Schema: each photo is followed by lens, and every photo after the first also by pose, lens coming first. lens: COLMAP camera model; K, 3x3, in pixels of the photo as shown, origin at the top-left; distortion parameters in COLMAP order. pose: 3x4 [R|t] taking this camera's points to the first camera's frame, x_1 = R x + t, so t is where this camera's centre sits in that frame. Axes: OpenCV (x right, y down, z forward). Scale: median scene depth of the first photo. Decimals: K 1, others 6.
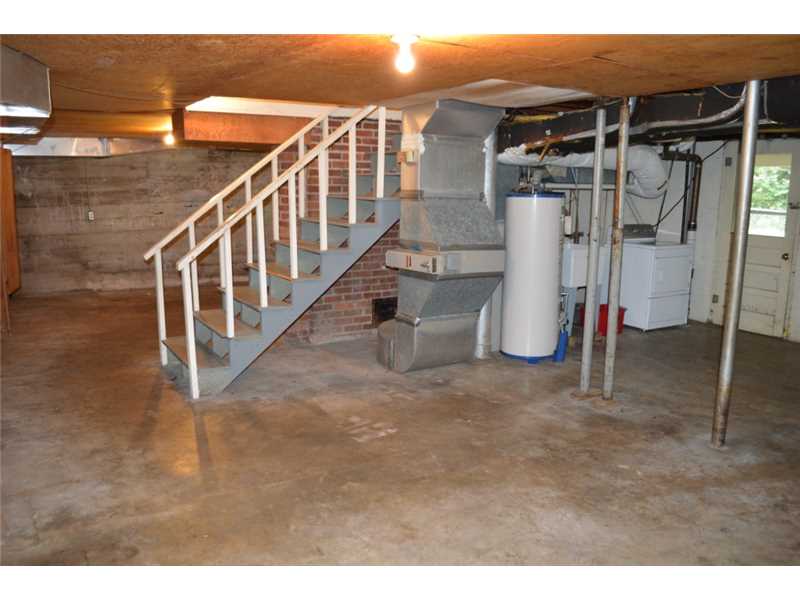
lens RADIAL K [[671.1, 0, 401.4], [0, 671.1, 300.8], [0, 0, 1]] dist [-0.004878, 0.001311]
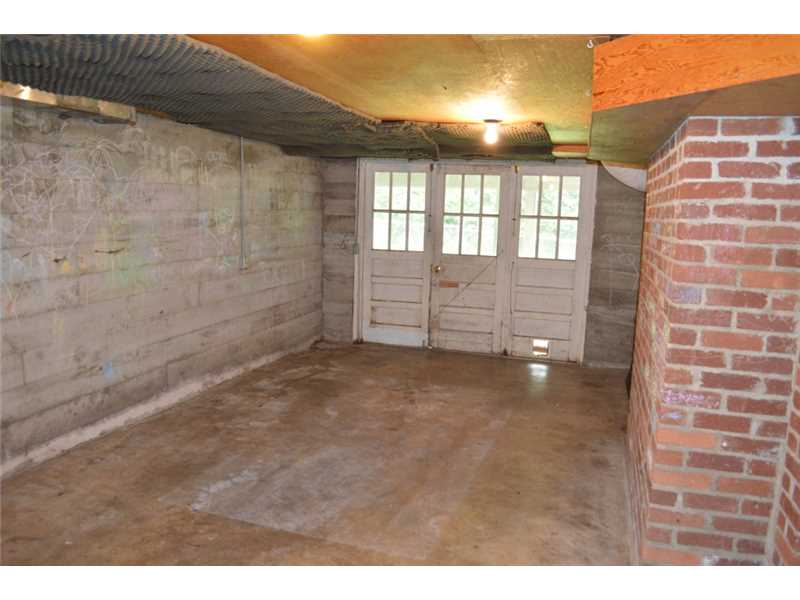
lens RADIAL K [[671.1, 0, 399.5], [0, 671.1, 300.3], [0, 0, 1]] dist [-0.004878, 0.001311]
pose [[0.721072, -0.092414, 0.686669, -0.387846], [0.100759, 0.994516, 0.028037, -0.109286], [-0.685495, 0.048971, 0.726429, 0.592917]]
